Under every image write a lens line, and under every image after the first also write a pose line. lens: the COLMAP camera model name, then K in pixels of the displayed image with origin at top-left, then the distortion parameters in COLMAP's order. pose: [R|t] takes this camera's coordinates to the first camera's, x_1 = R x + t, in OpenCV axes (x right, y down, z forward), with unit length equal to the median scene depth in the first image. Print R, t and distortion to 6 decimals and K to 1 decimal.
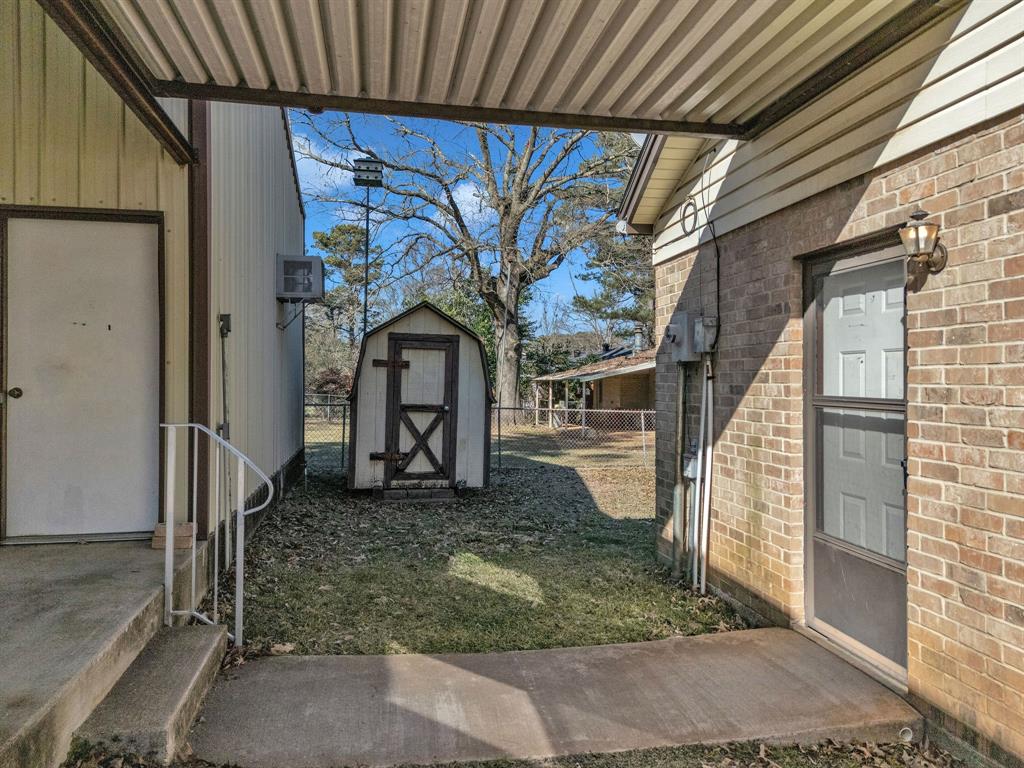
lens RADIAL K [[770.9, 0, 515.1], [0, 770.9, 380.4], [0, 0, 1]] dist [0.087790, -0.083999]
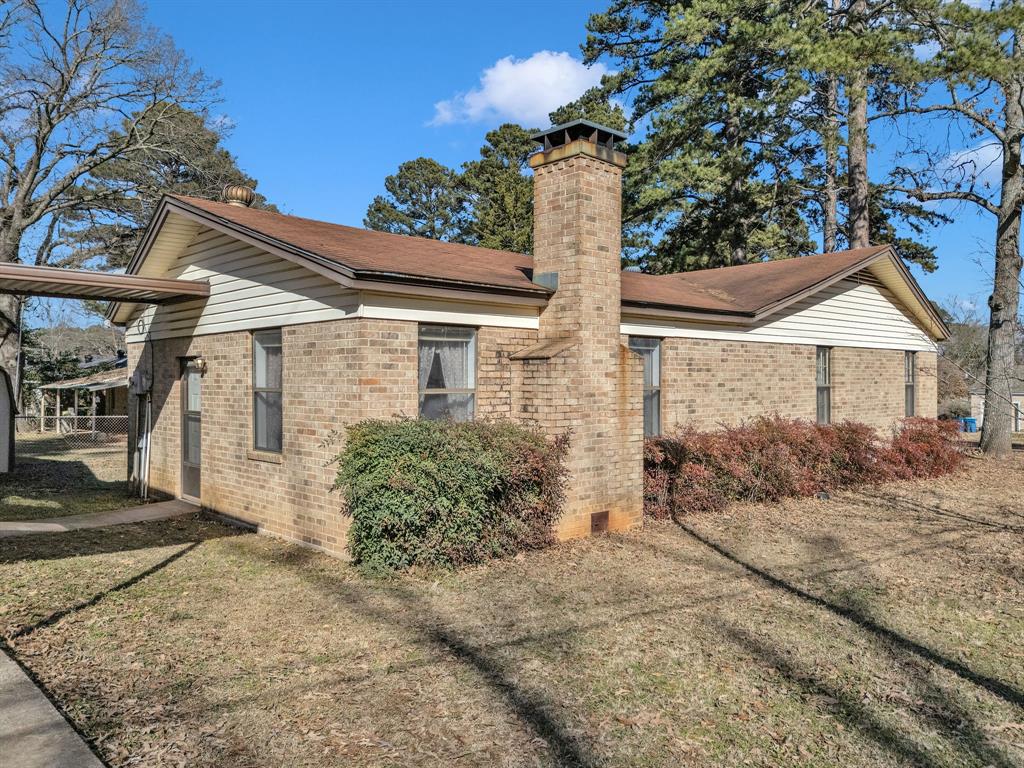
lens RADIAL K [[770.9, 0, 515.1], [0, 770.9, 380.4], [0, 0, 1]] dist [0.087790, -0.083999]
pose [[0.838851, -0.000850, 0.544361, -0.086142], [0.001232, 0.999999, -0.000338, -0.058972], [-0.544360, 0.000954, 0.838851, -1.376241]]
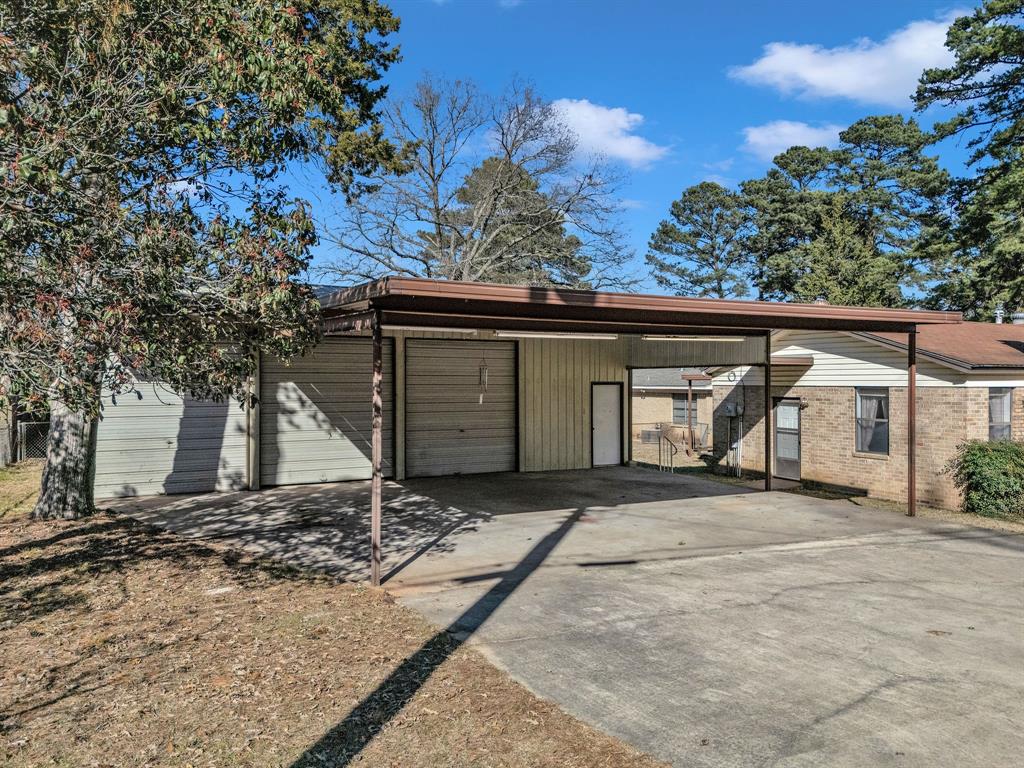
lens RADIAL K [[770.9, 0, 515.1], [0, 770.9, 380.4], [0, 0, 1]] dist [0.087790, -0.083999]
pose [[0.957211, -0.003006, 0.289377, -1.818819], [0.003397, 0.999994, -0.000851, -0.194298], [-0.289373, 0.001797, 0.957215, -2.215809]]
